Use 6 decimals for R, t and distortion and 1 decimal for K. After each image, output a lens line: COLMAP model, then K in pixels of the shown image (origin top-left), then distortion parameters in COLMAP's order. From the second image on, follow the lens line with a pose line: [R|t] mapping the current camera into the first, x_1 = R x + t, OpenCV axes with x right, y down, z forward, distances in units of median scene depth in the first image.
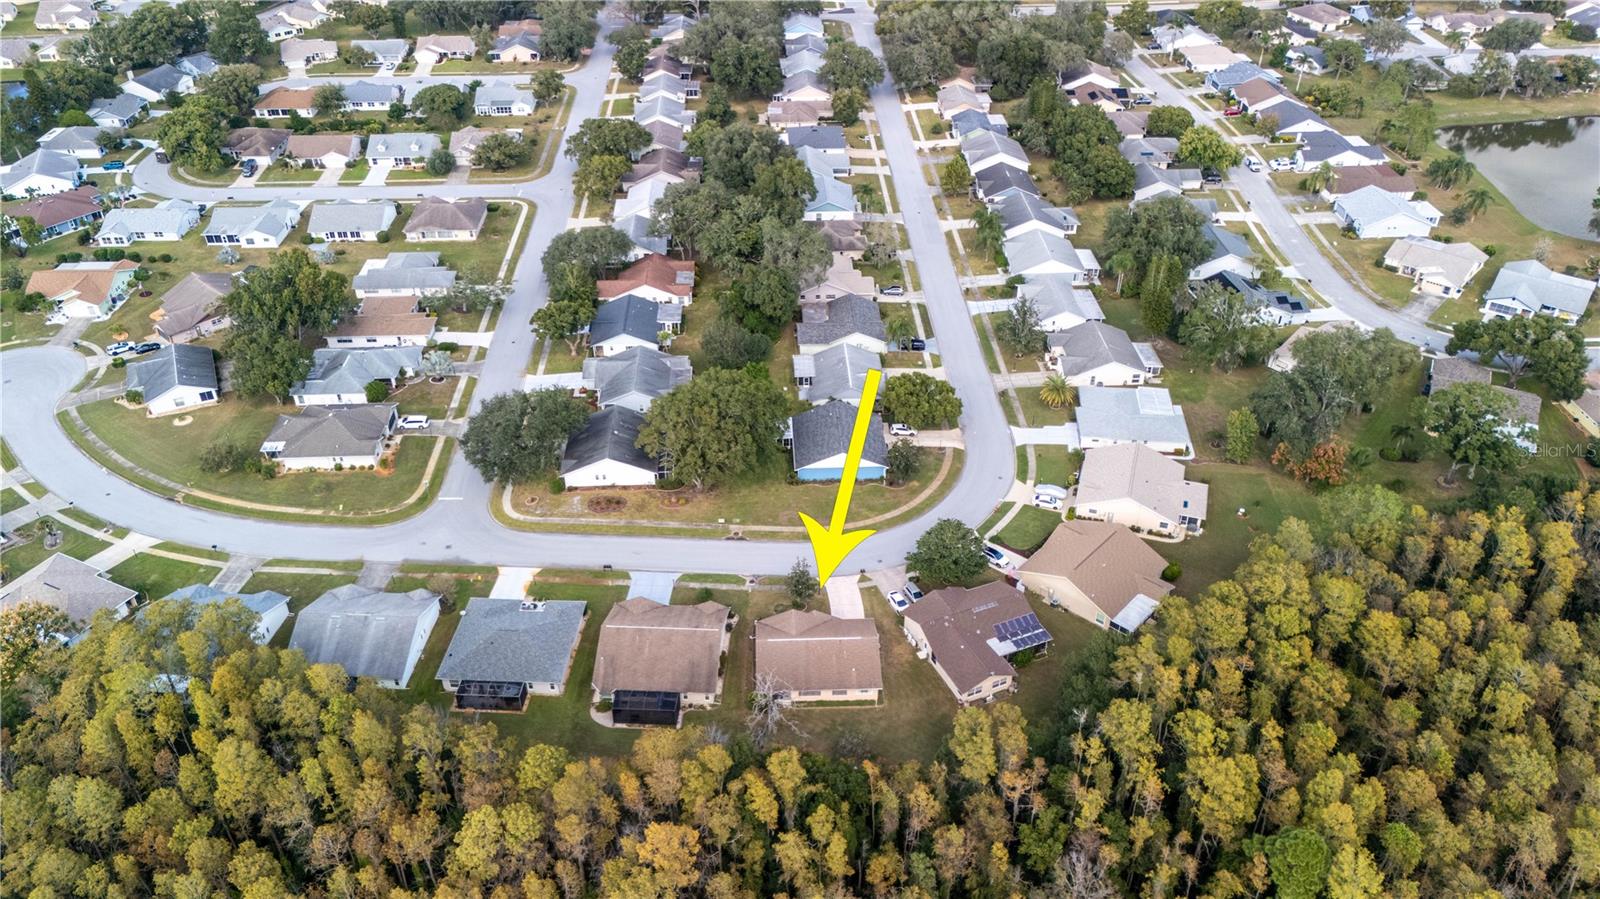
lens RADIAL K [[1145.7, 0, 800.0], [0, 1145.7, 449.5], [0, 0, 1]] dist [0.072536, -0.065621]
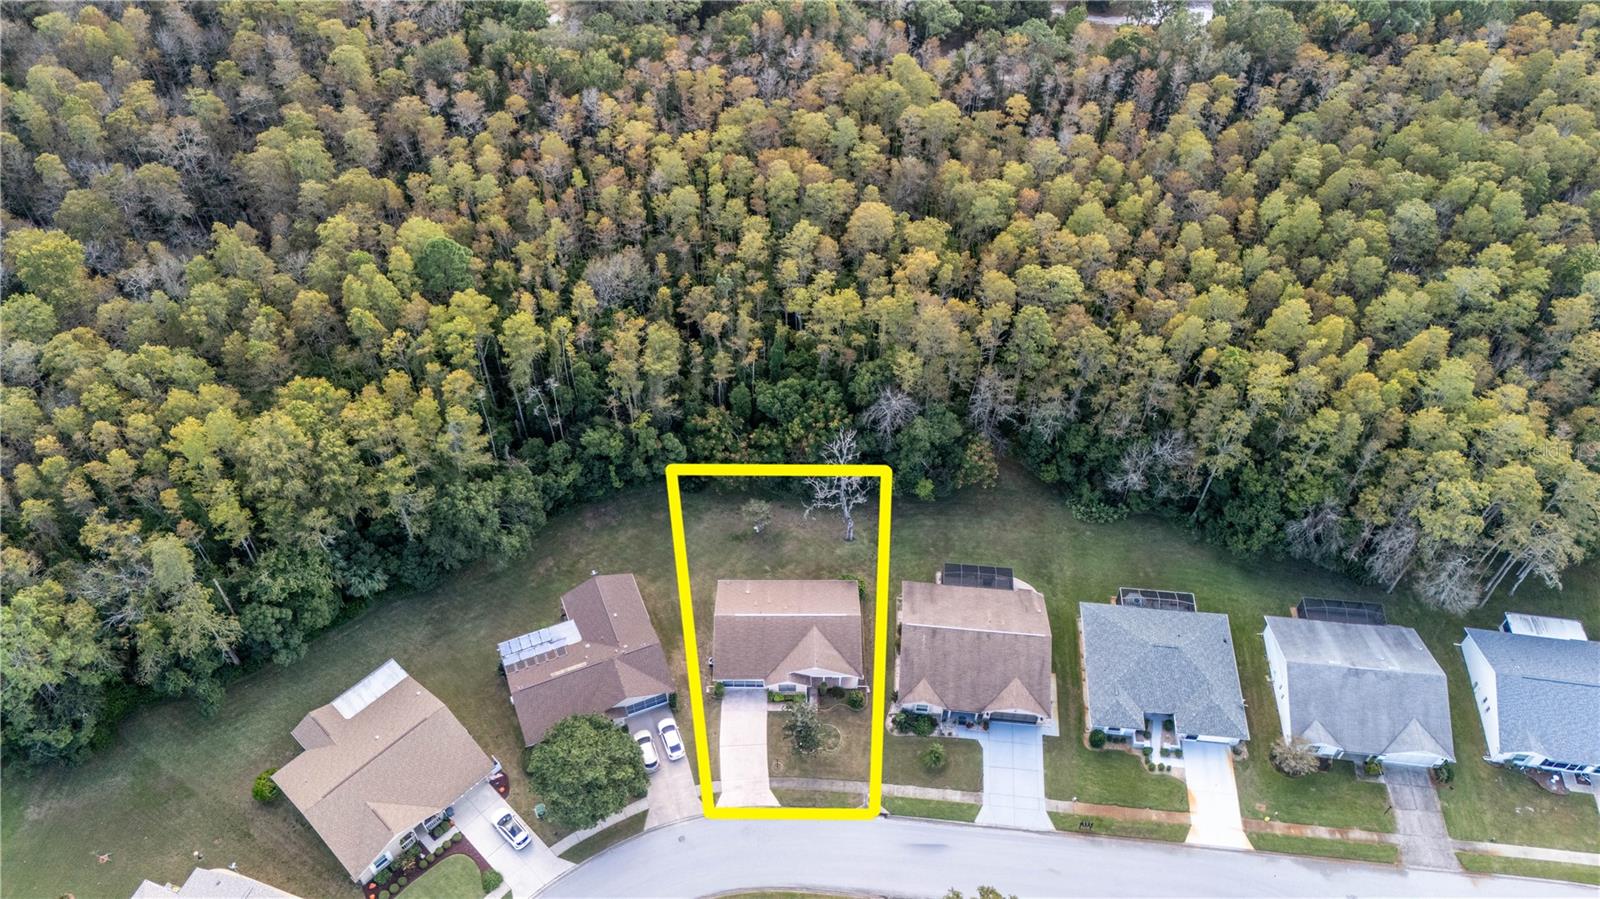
lens RADIAL K [[1145.7, 0, 800.0], [0, 1145.7, 449.5], [0, 0, 1]] dist [0.072536, -0.065621]
pose [[-0.999452, -0.028084, 0.017535, -0.004461], [0.014630, 0.100488, 0.994831, -0.625099], [-0.029701, 0.994542, -0.100022, 0.887406]]
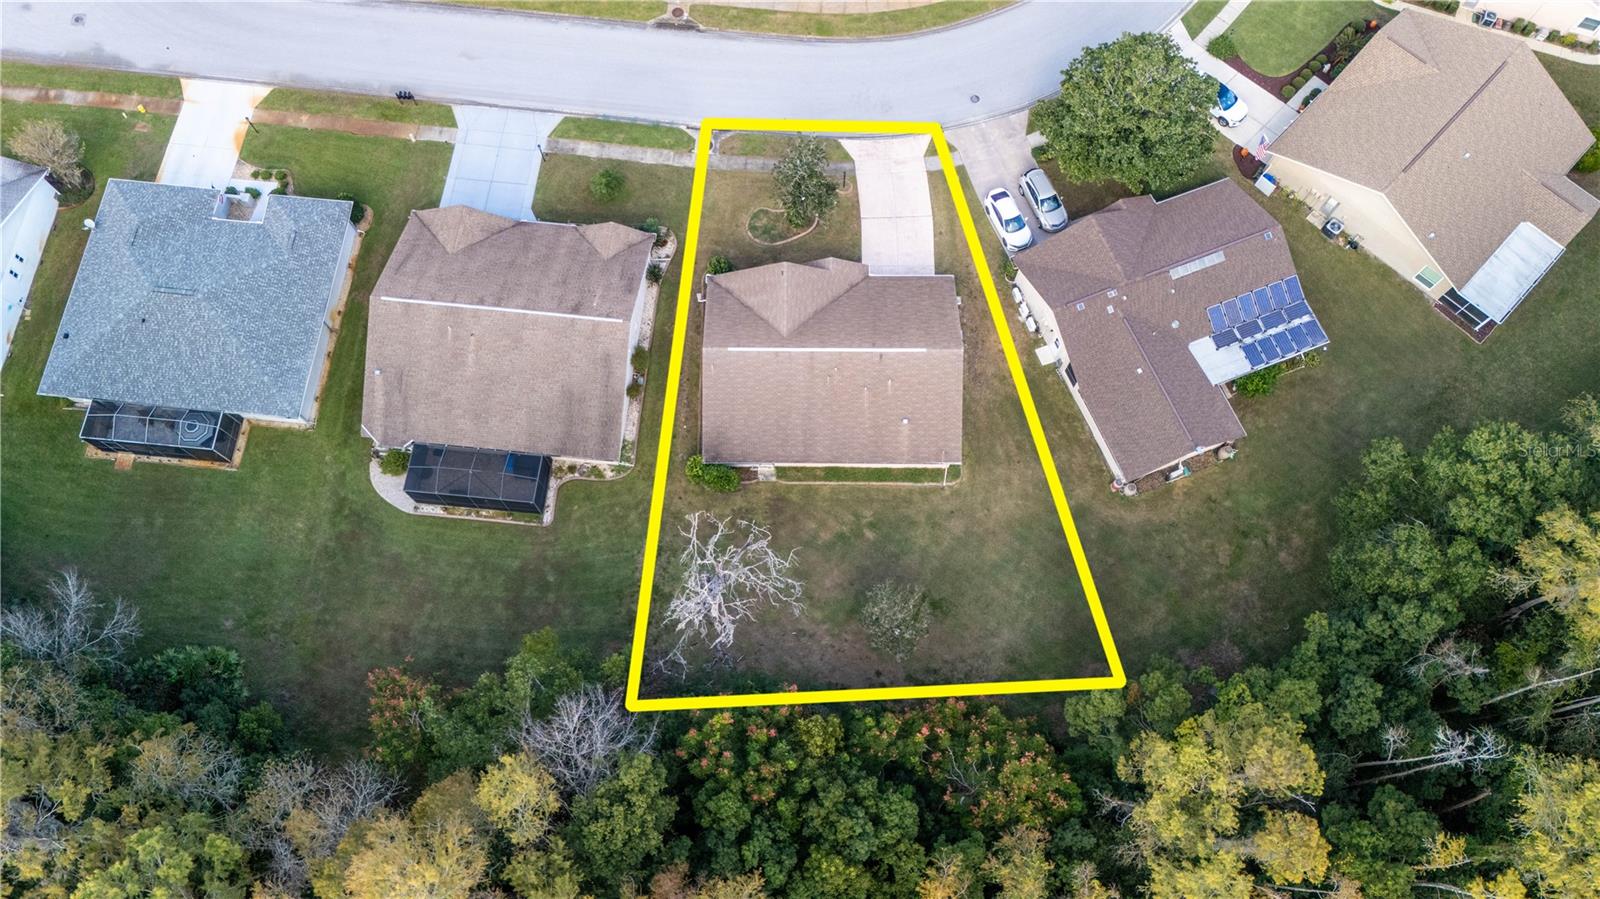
lens RADIAL K [[1145.7, 0, 800.0], [0, 1145.7, 449.5], [0, 0, 1]] dist [0.072536, -0.065621]
pose [[0.999290, 0.037275, -0.005487, 0.005206], [-0.026788, 0.805340, 0.592208, -0.072810], [0.026493, -0.591640, 0.805767, 0.550113]]
